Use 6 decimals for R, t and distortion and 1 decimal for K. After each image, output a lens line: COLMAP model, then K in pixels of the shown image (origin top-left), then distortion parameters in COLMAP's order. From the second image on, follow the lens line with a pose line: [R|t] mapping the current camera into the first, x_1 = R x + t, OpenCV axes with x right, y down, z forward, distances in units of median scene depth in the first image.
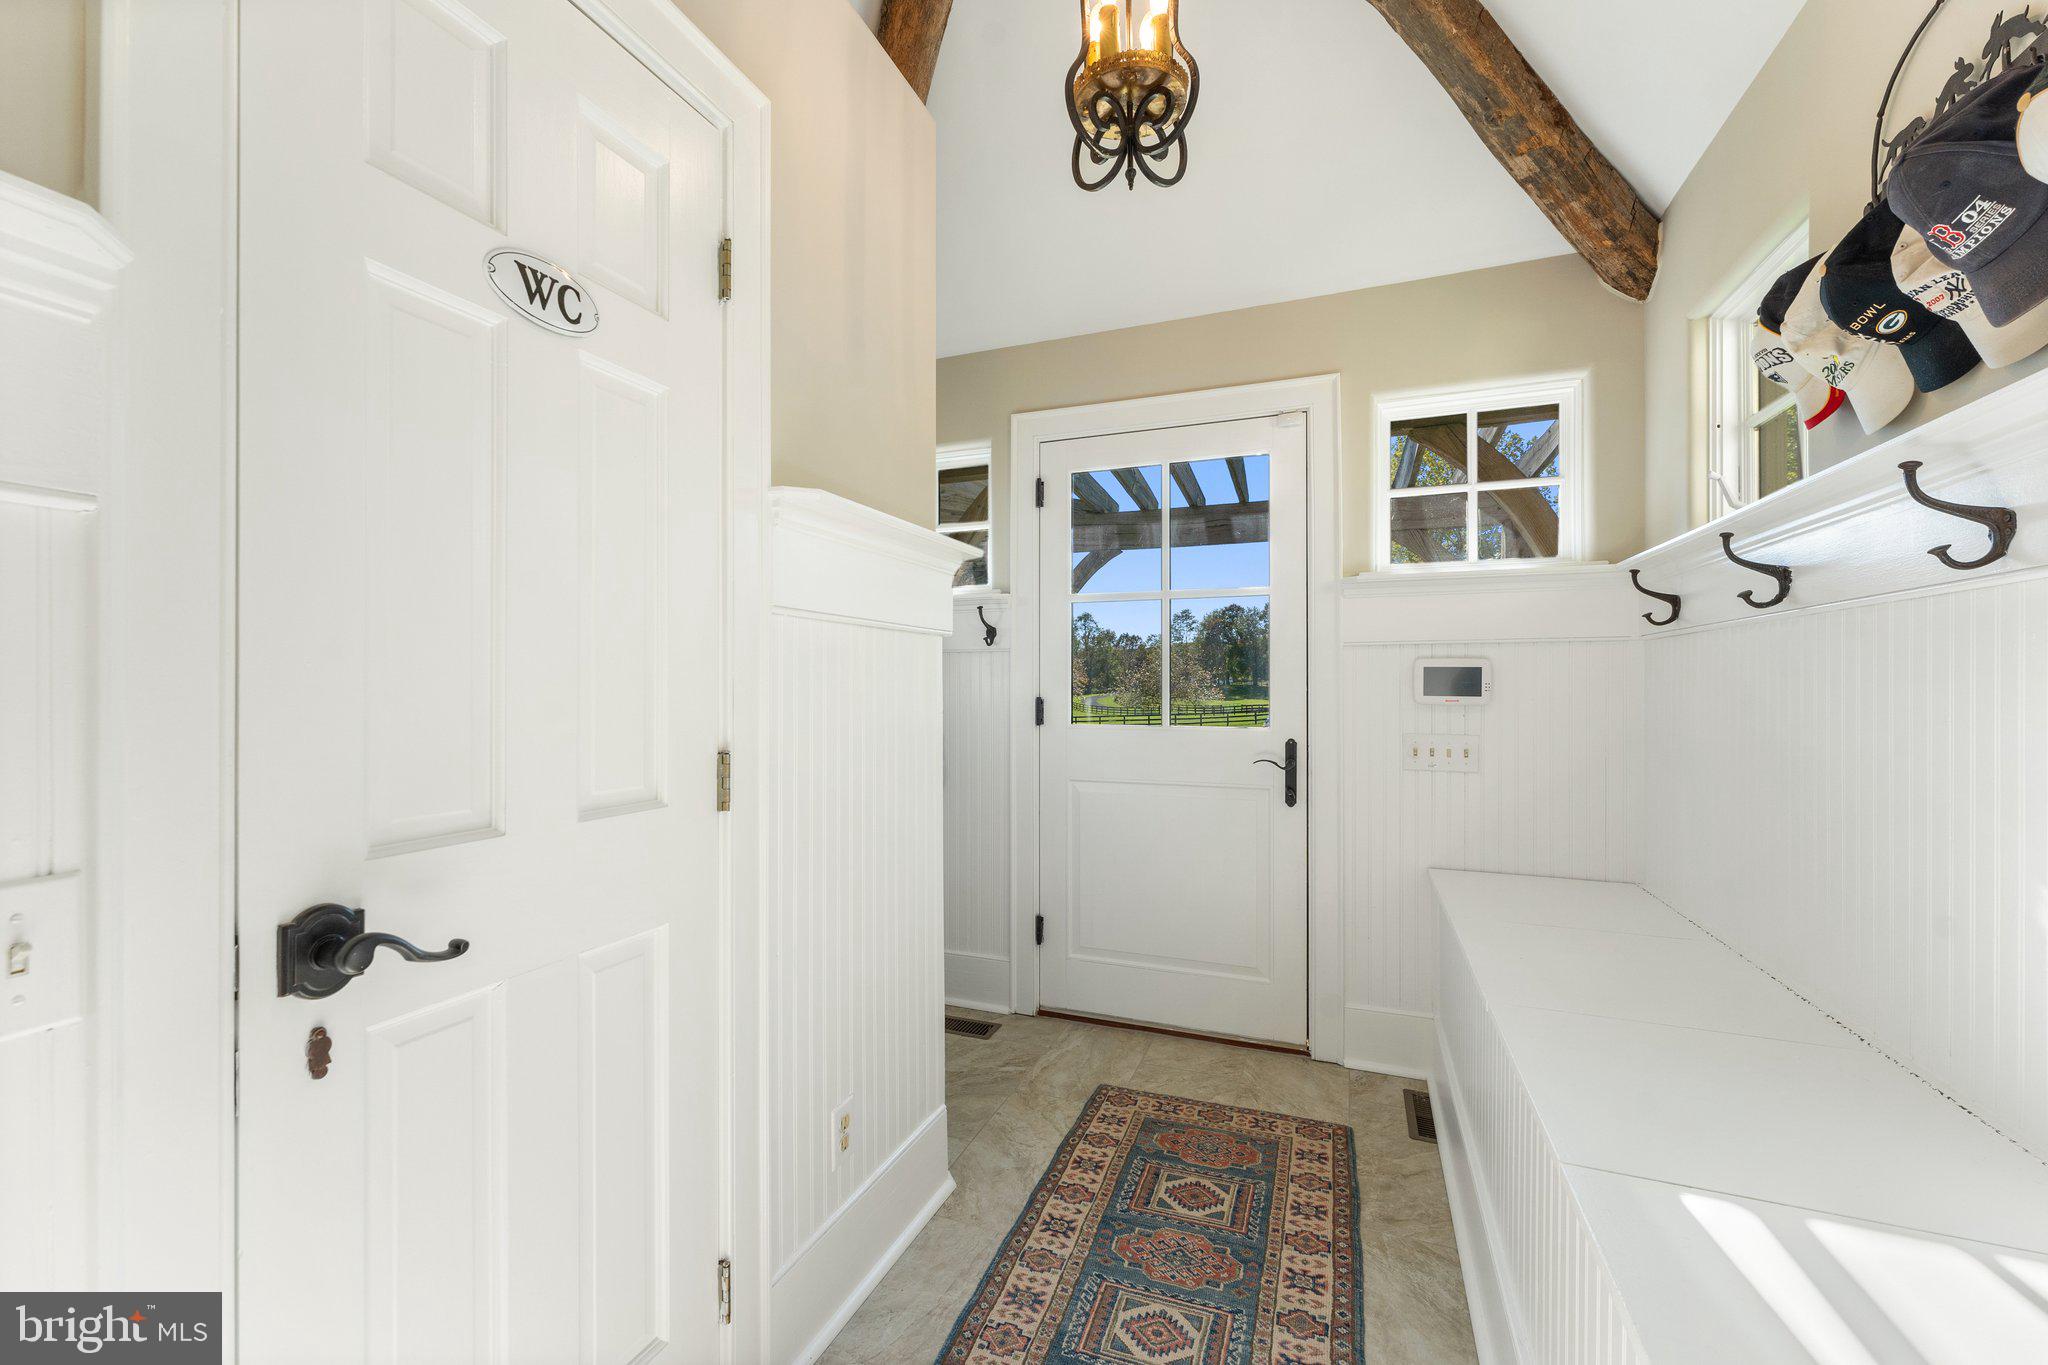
lens RADIAL K [[830.7, 0, 1024.1], [0, 830.7, 687.7], [0, 0, 1]] dist [0.000576, -0.000018]
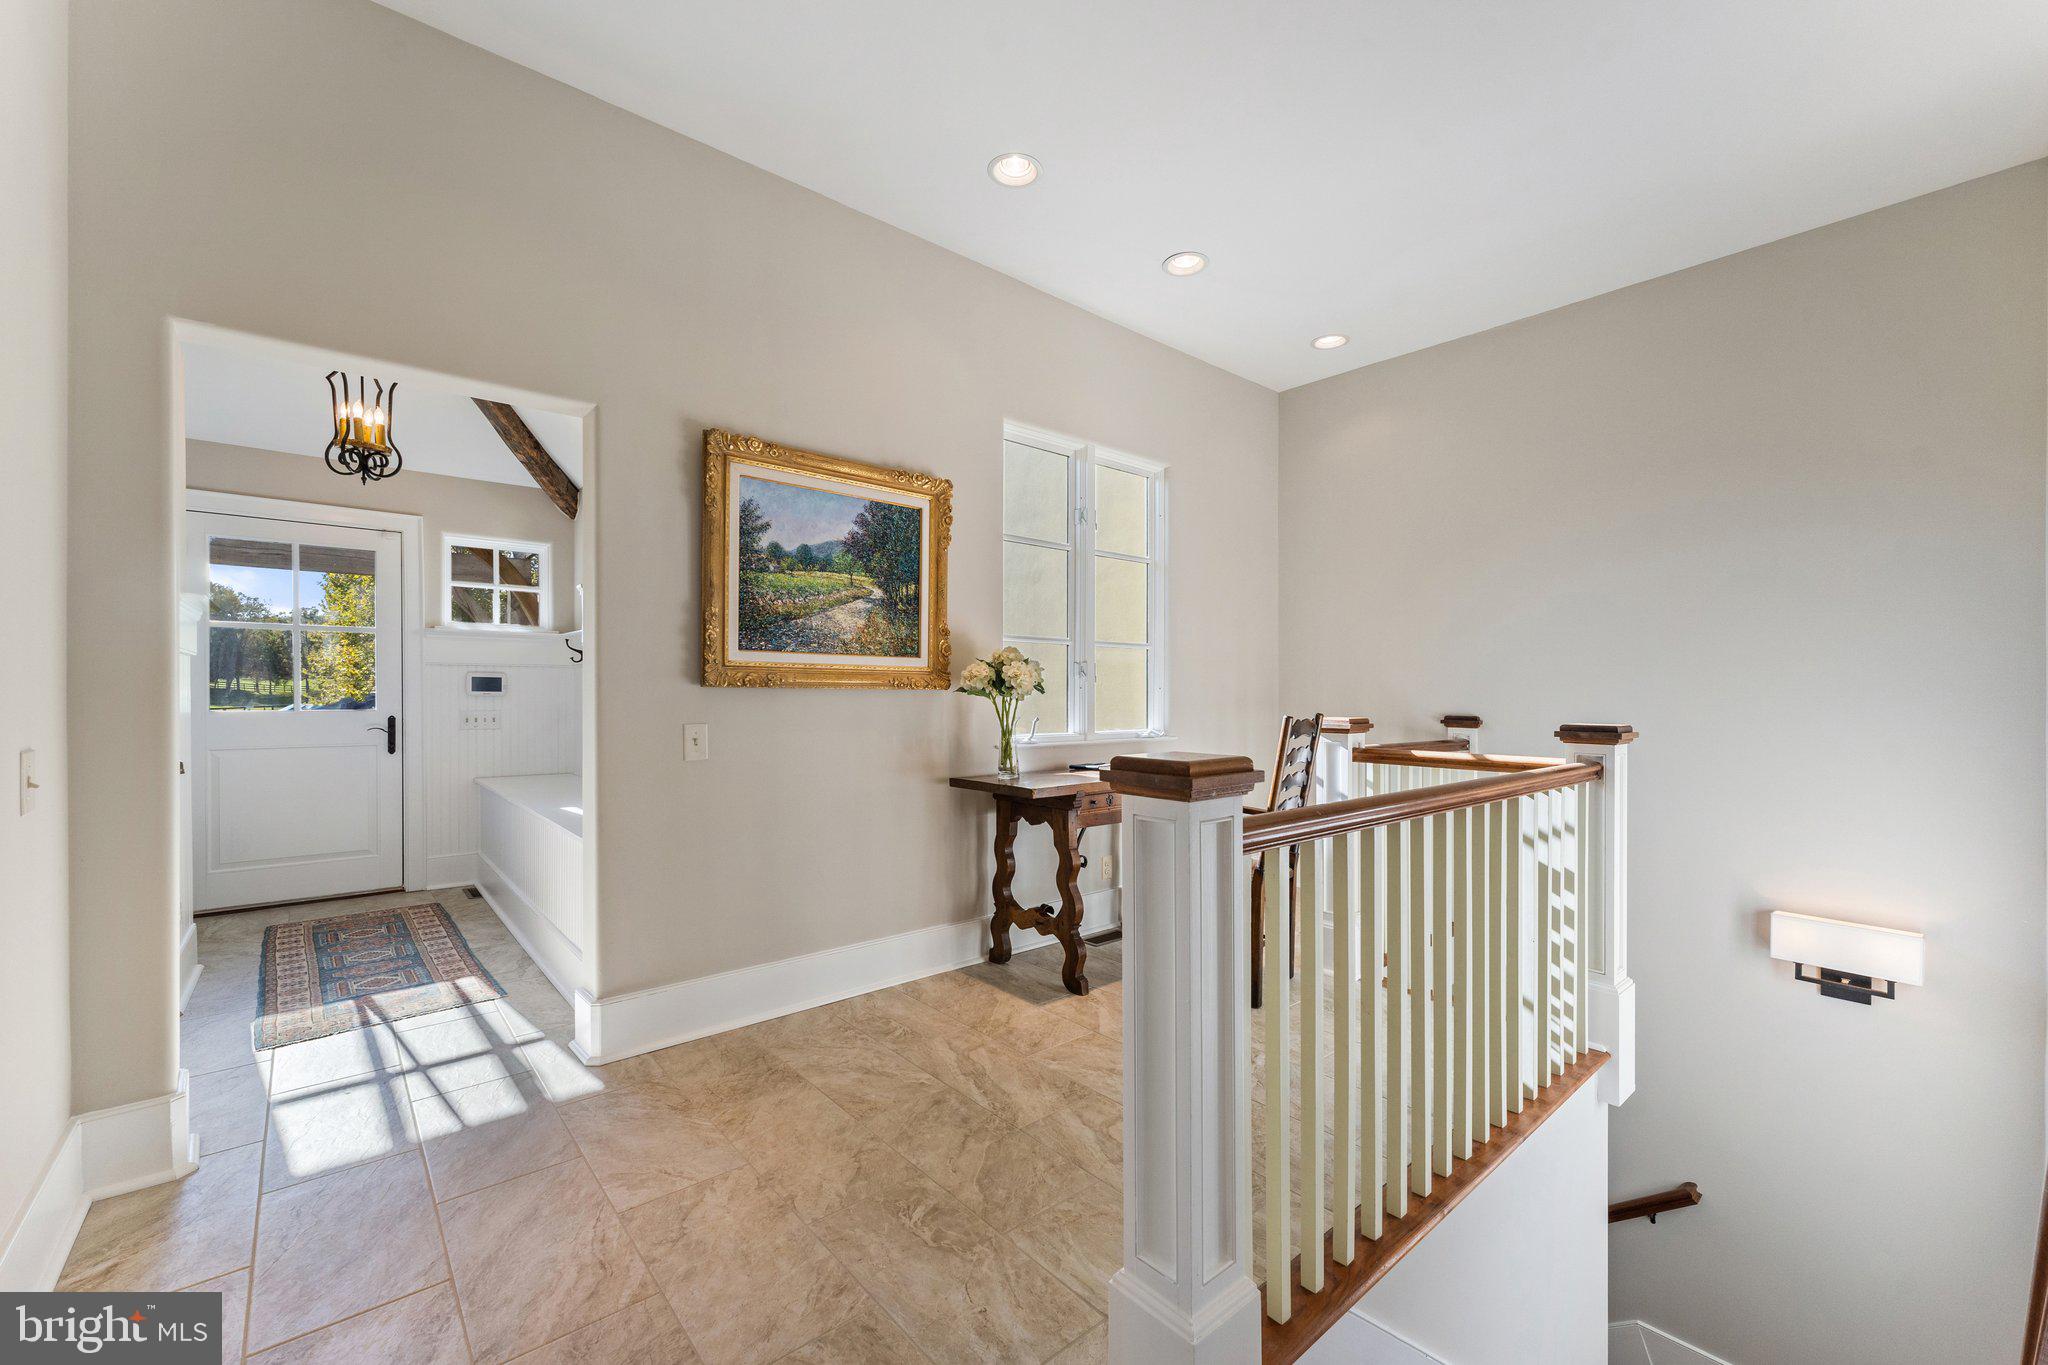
lens RADIAL K [[830.7, 0, 1011.9], [0, 830.7, 695.6], [0, 0, 1]] dist [0.000576, -0.000018]
pose [[0.476859, -0.003536, 0.878973, -0.634714], [-0.000219, 0.999991, 0.004142, 0.011403], [-0.878980, -0.002168, 0.476854, -1.056490]]
